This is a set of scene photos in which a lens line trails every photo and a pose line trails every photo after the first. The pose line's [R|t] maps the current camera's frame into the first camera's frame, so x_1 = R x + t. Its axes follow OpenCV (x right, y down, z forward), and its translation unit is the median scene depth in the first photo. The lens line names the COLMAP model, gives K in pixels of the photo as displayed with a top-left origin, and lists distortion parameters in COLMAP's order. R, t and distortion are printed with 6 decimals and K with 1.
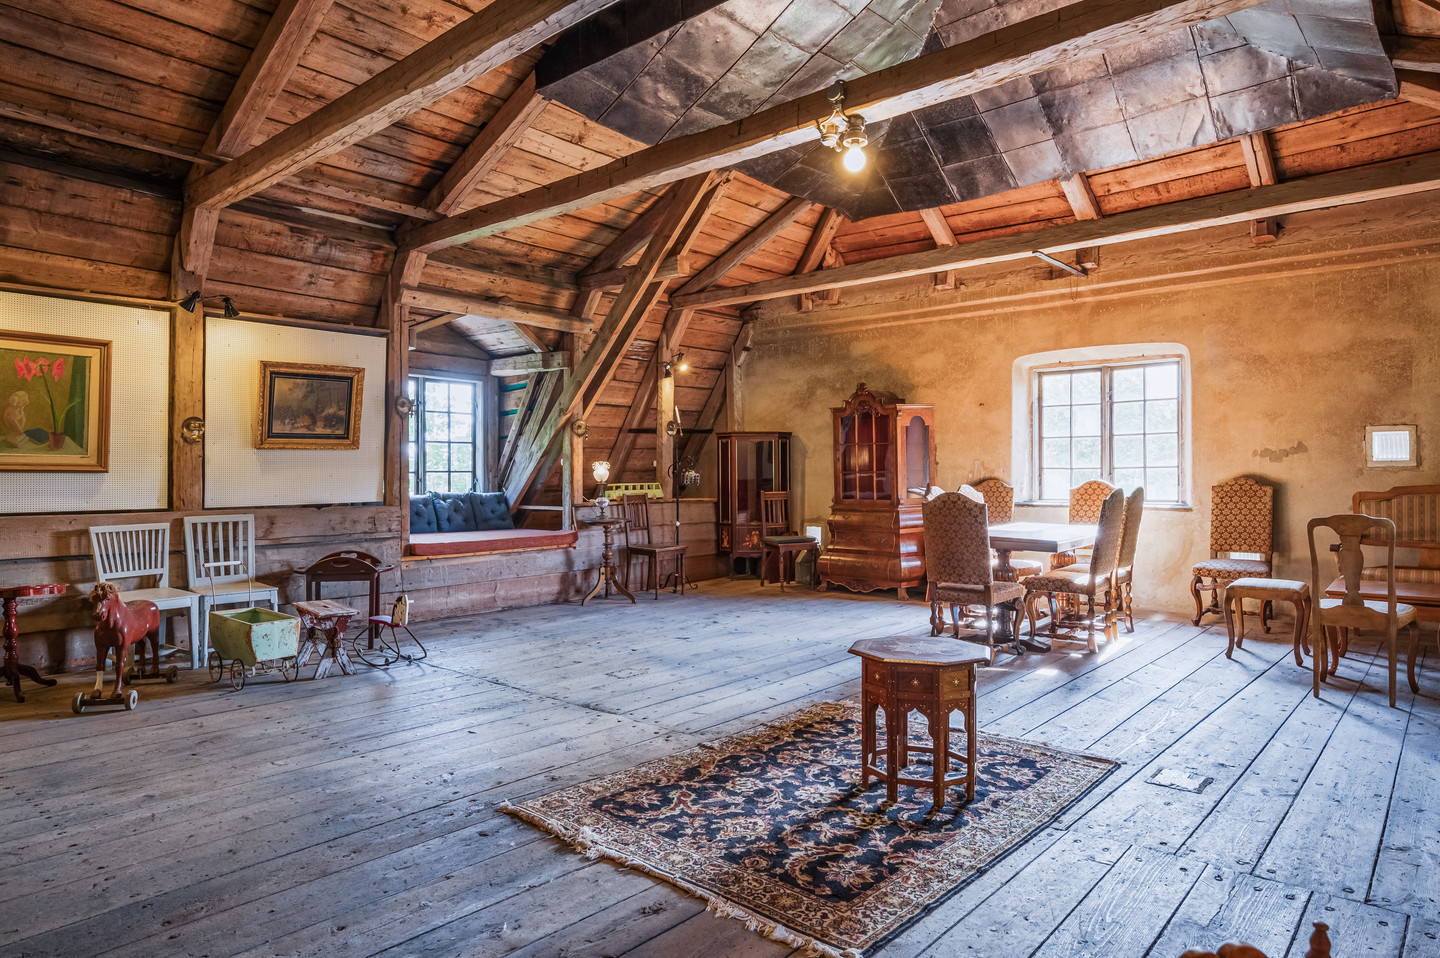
lens RADIAL K [[880.8, 0, 734.7], [0, 880.8, 477.7], [0, 0, 1]] dist [0.000241, -0.000144]
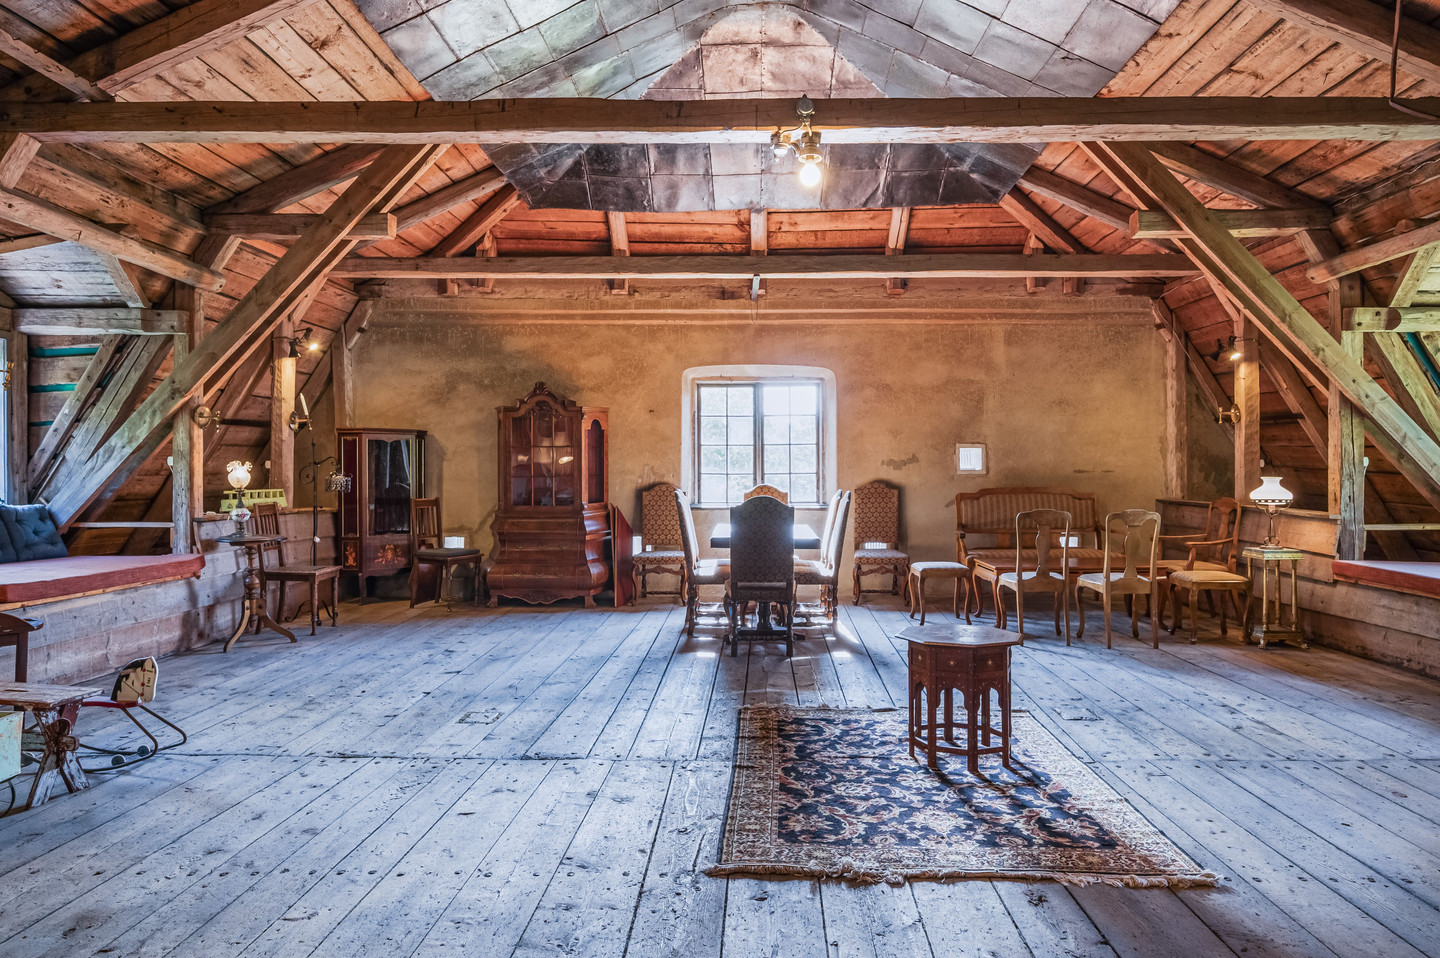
lens RADIAL K [[898.7, 0, 758.5], [0, 898.7, 482.2], [0, 0, 1]] dist [-0.001386, -0.001414]
pose [[0.771017, -0.000166, 0.636814, -0.305875], [0.000373, 1.000000, -0.000191, -0.000059], [-0.636814, 0.000385, 0.771017, 0.118492]]
